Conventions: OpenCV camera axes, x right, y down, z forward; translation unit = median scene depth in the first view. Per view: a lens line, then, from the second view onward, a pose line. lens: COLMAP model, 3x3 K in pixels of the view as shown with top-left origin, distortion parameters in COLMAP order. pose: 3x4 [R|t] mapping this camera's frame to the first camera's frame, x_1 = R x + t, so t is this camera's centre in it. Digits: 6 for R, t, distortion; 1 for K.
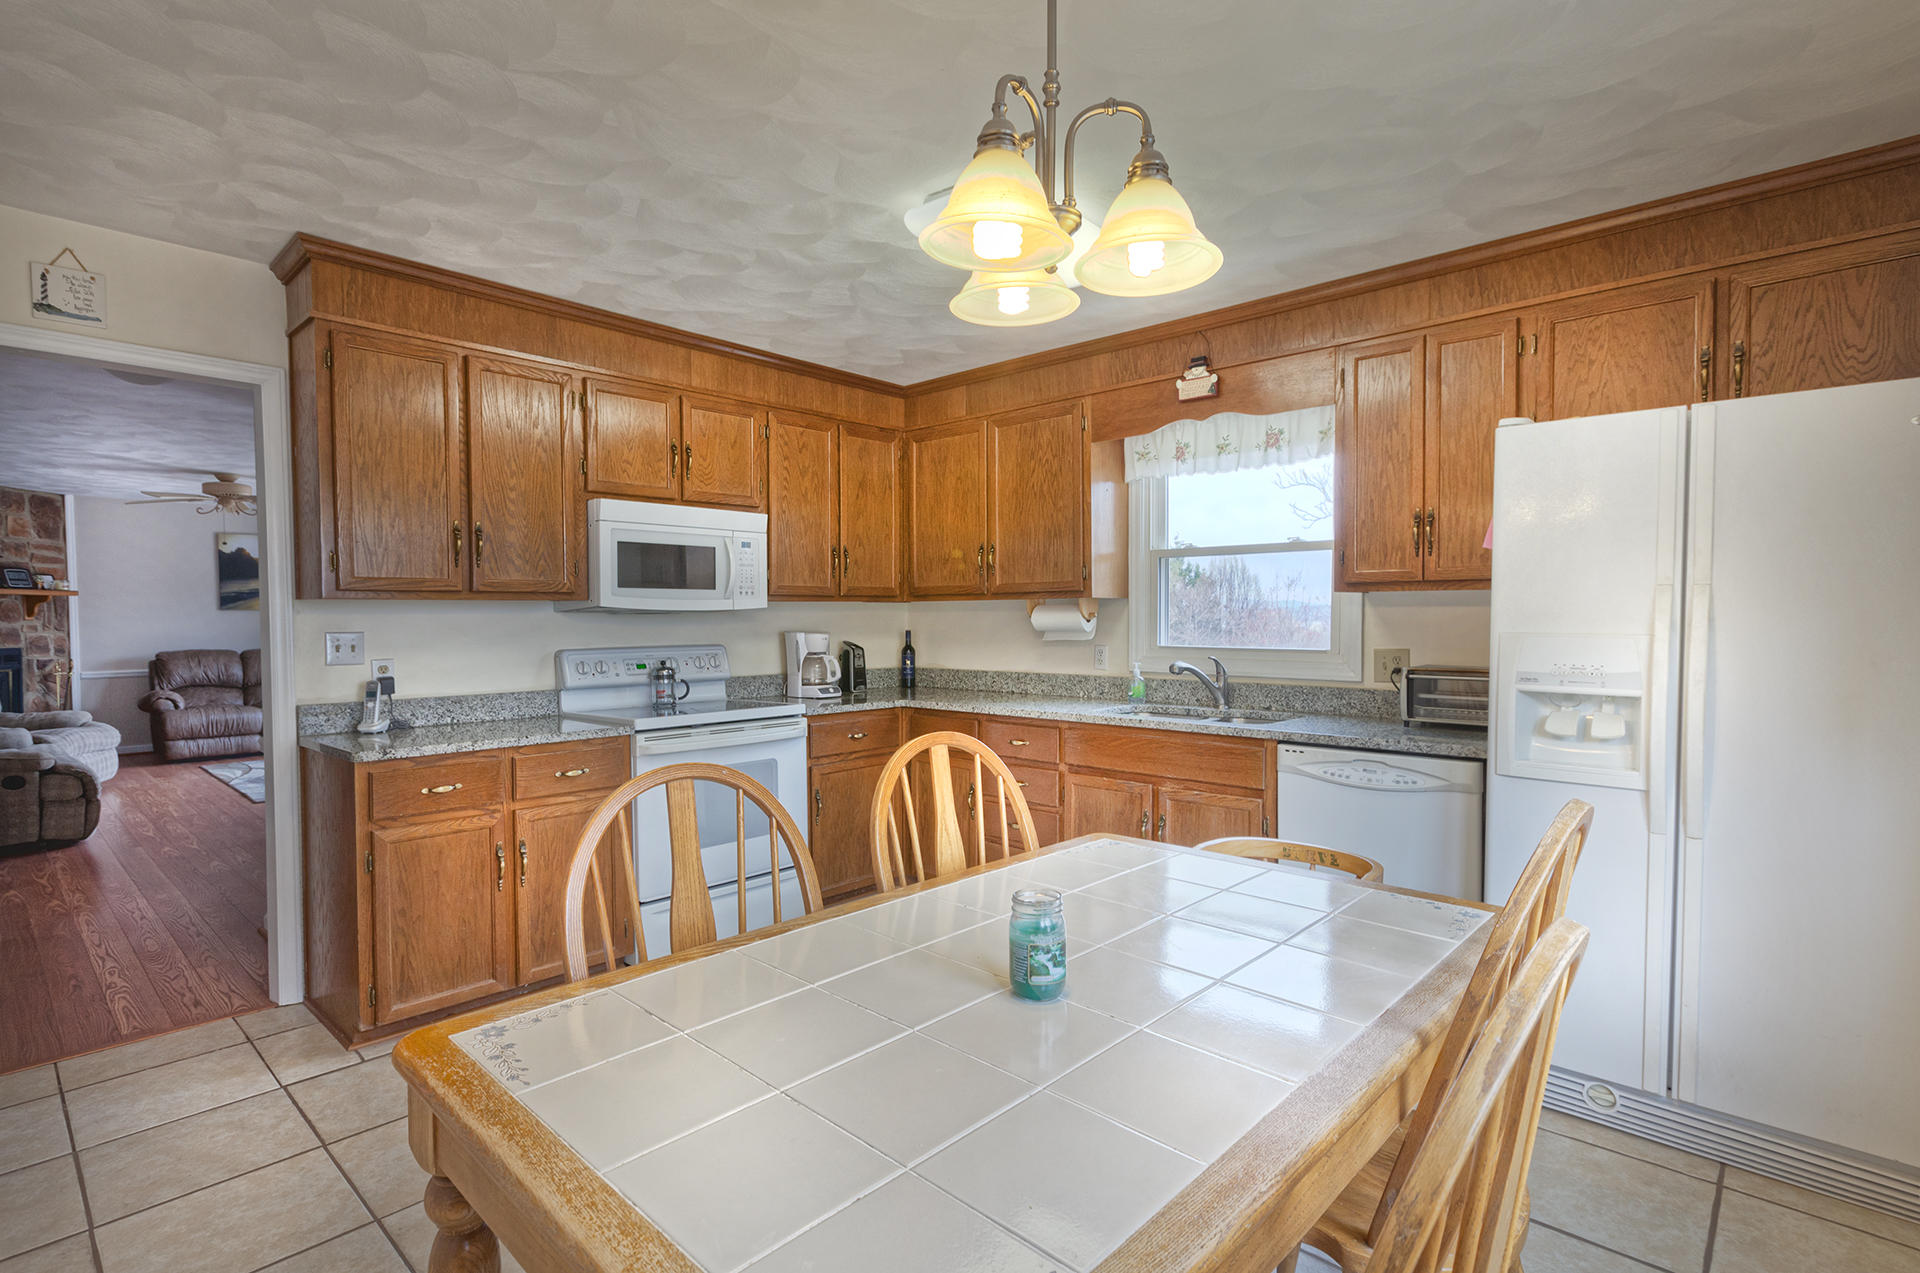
lens RADIAL K [[923.4, 0, 948.5], [0, 923.4, 642.2], [0, 0, 1]] dist [0.000559, -0.000268]
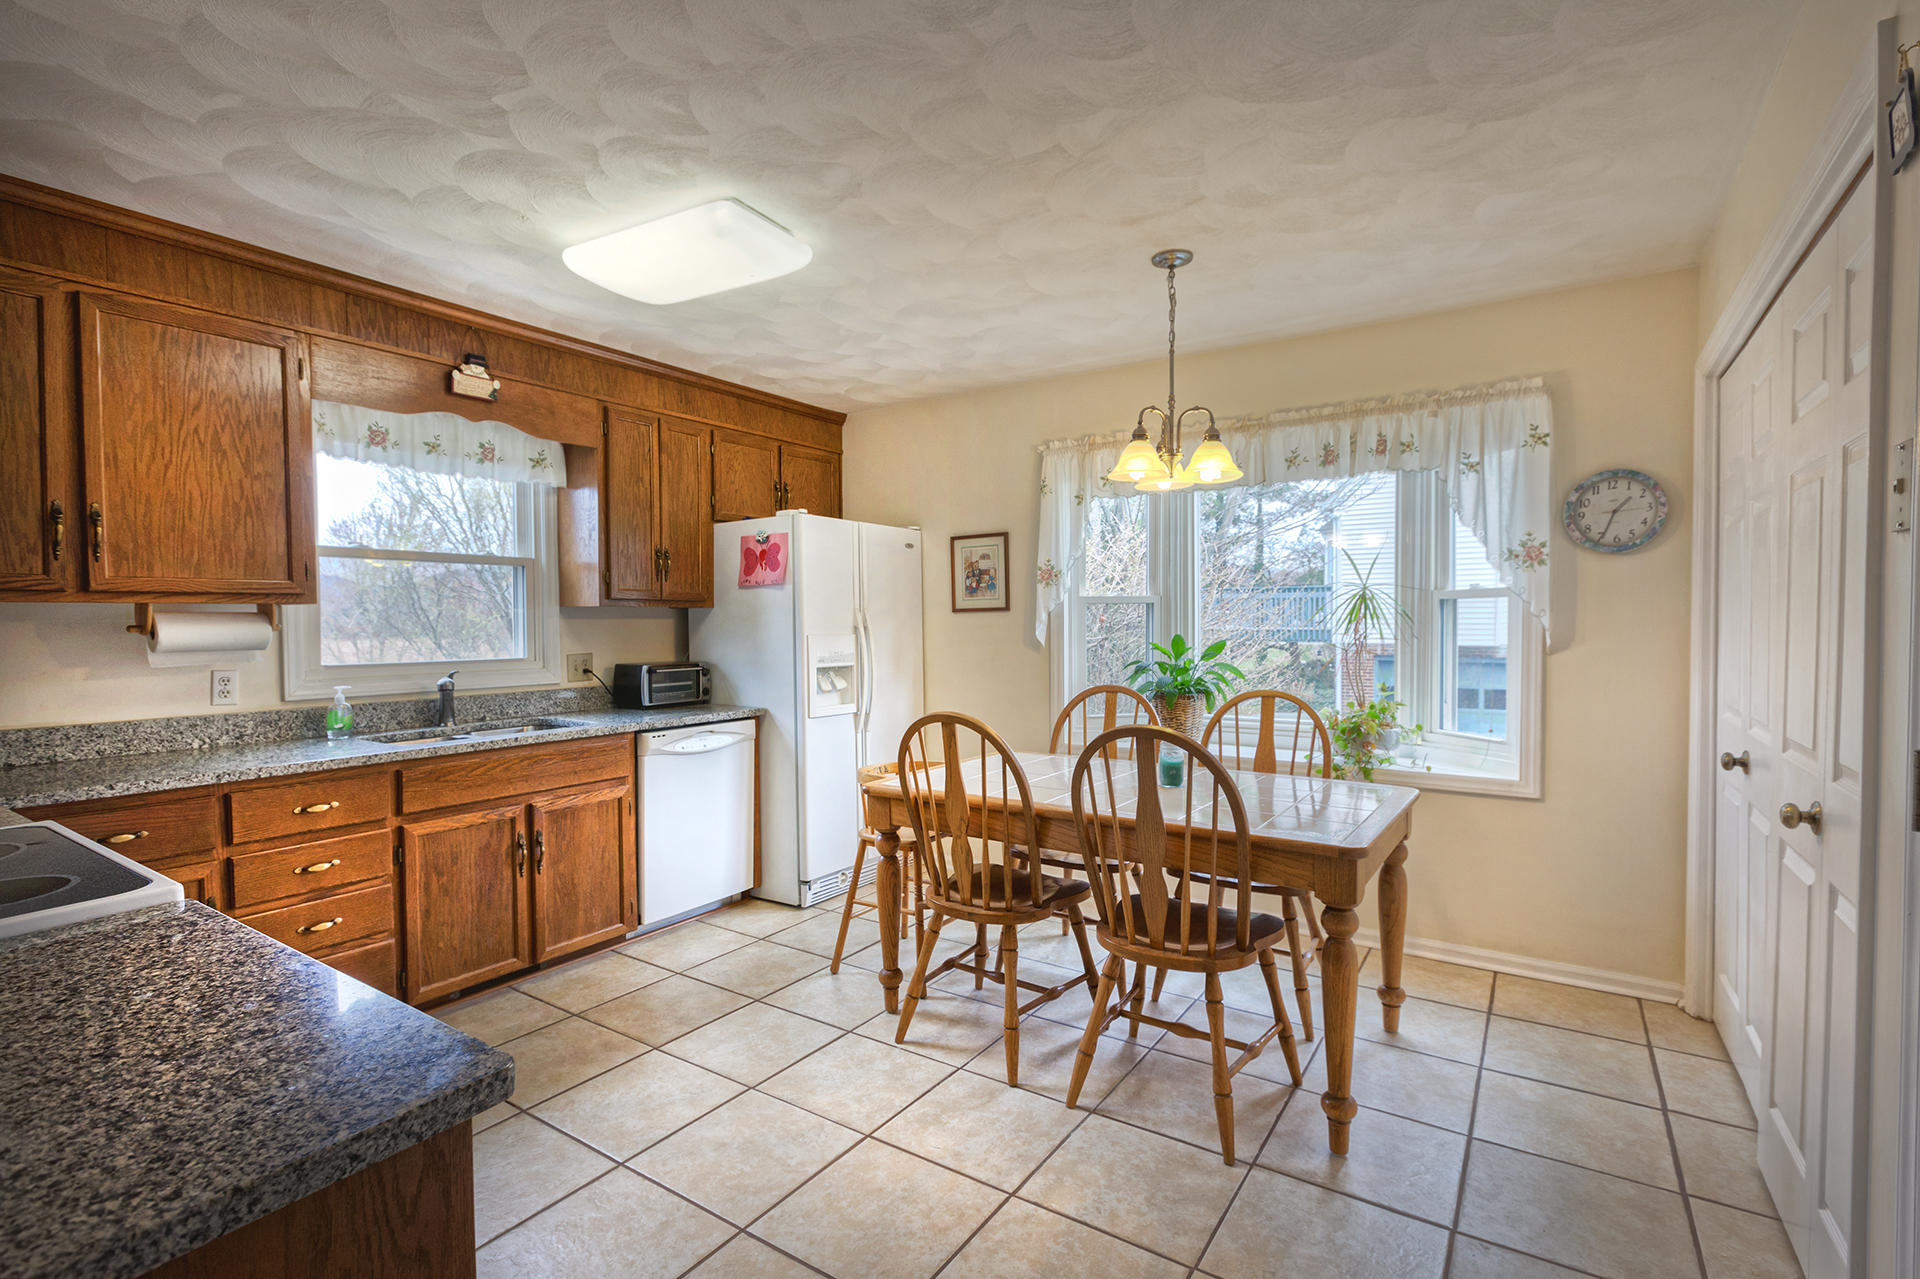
lens RADIAL K [[891.4, 0, 959.3], [0, 891.4, 643.1], [0, 0, 1]] dist [-0.000676, -0.000402]
pose [[-0.159757, -0.019943, 0.986955, -0.703622], [0.035854, 0.999019, 0.025991, -0.017787], [-0.986505, 0.039539, -0.158886, 0.650222]]
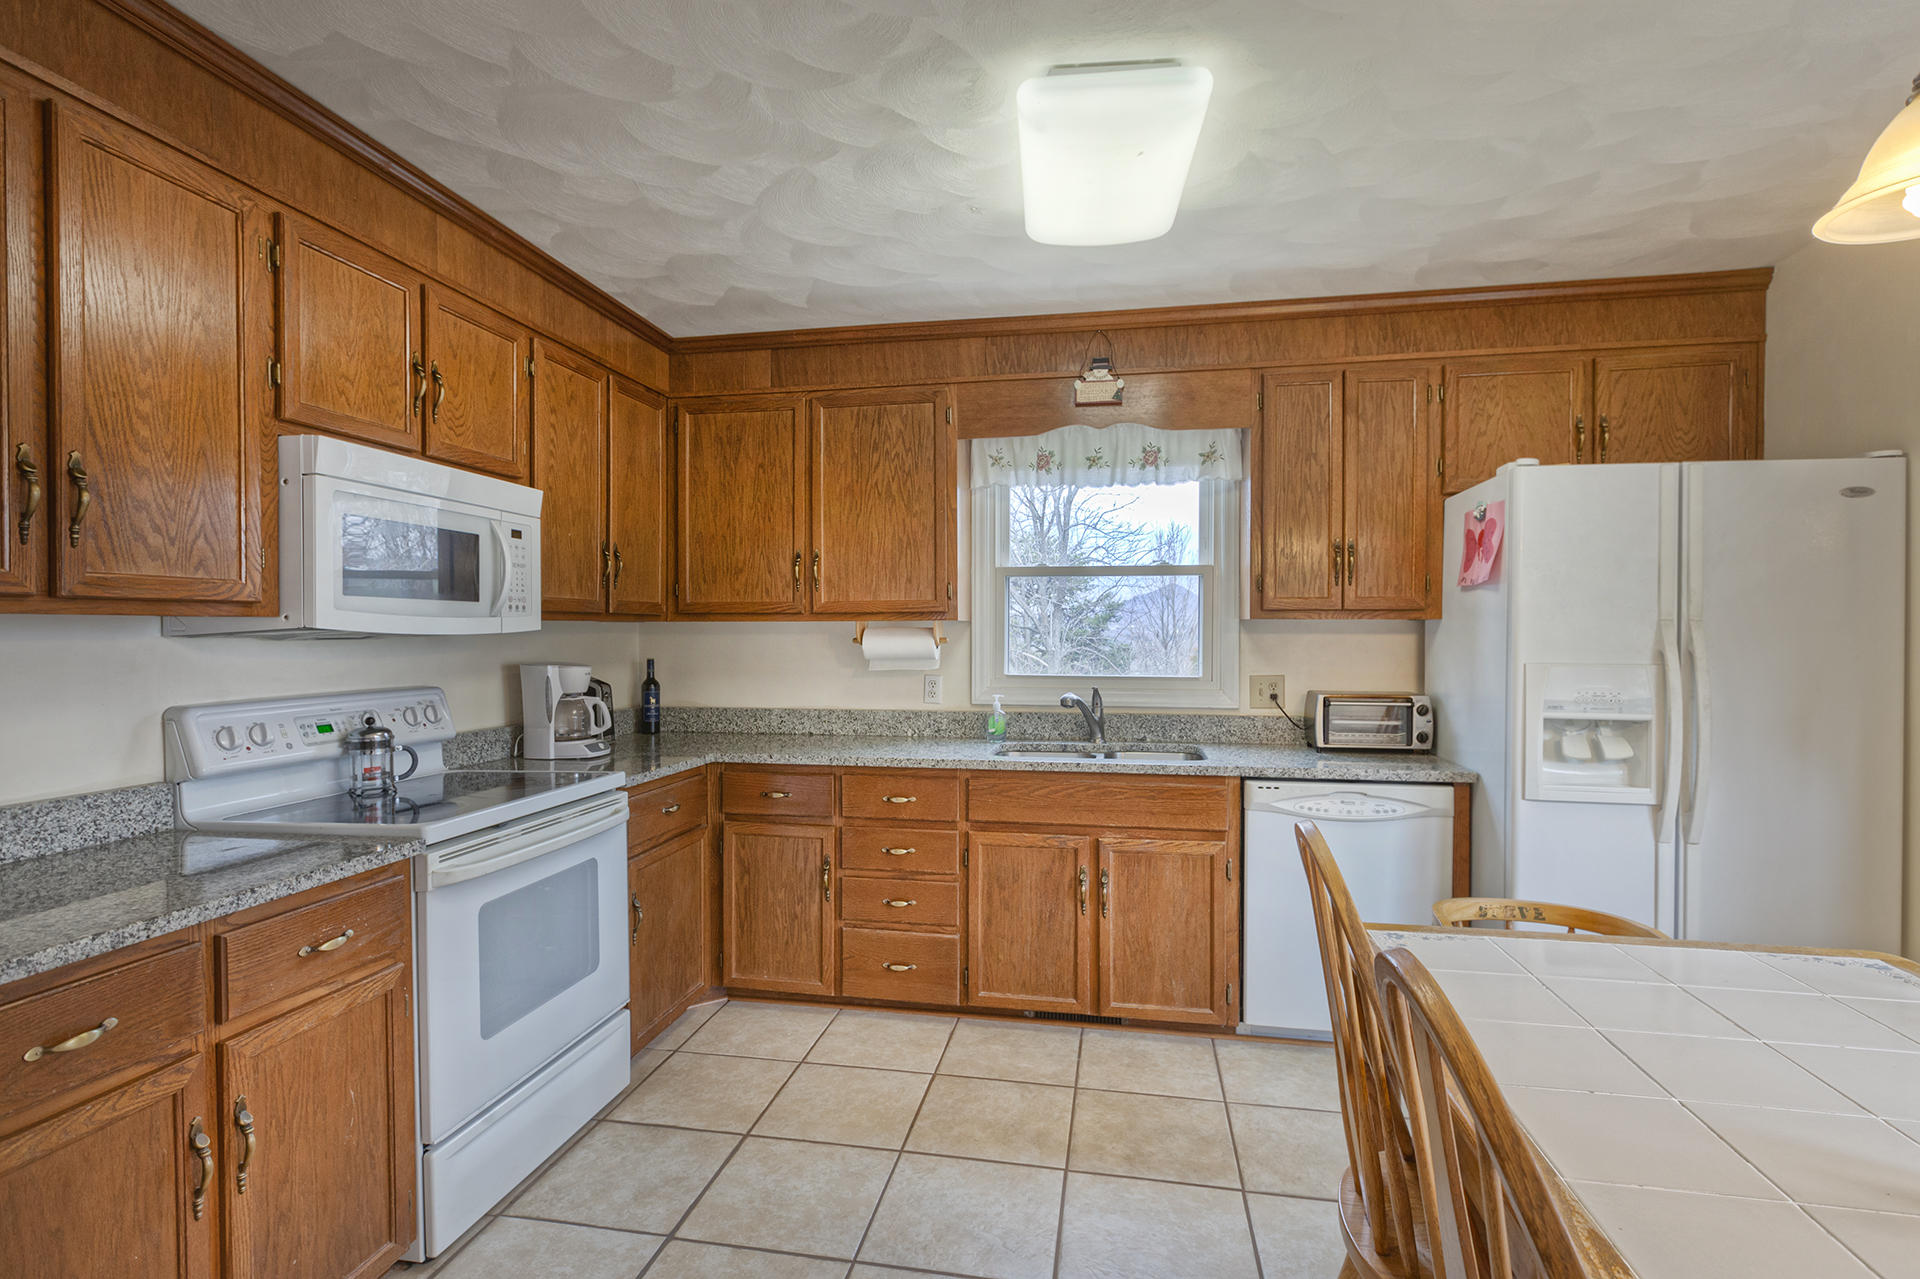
lens RADIAL K [[923.4, 0, 948.5], [0, 923.4, 645.2], [0, 0, 1]] dist [0.000559, -0.000268]
pose [[0.845180, -0.003206, 0.534472, -0.334734], [0.011419, 0.999862, -0.012059, -0.016534], [-0.534360, 0.016295, 0.845100, 0.308009]]
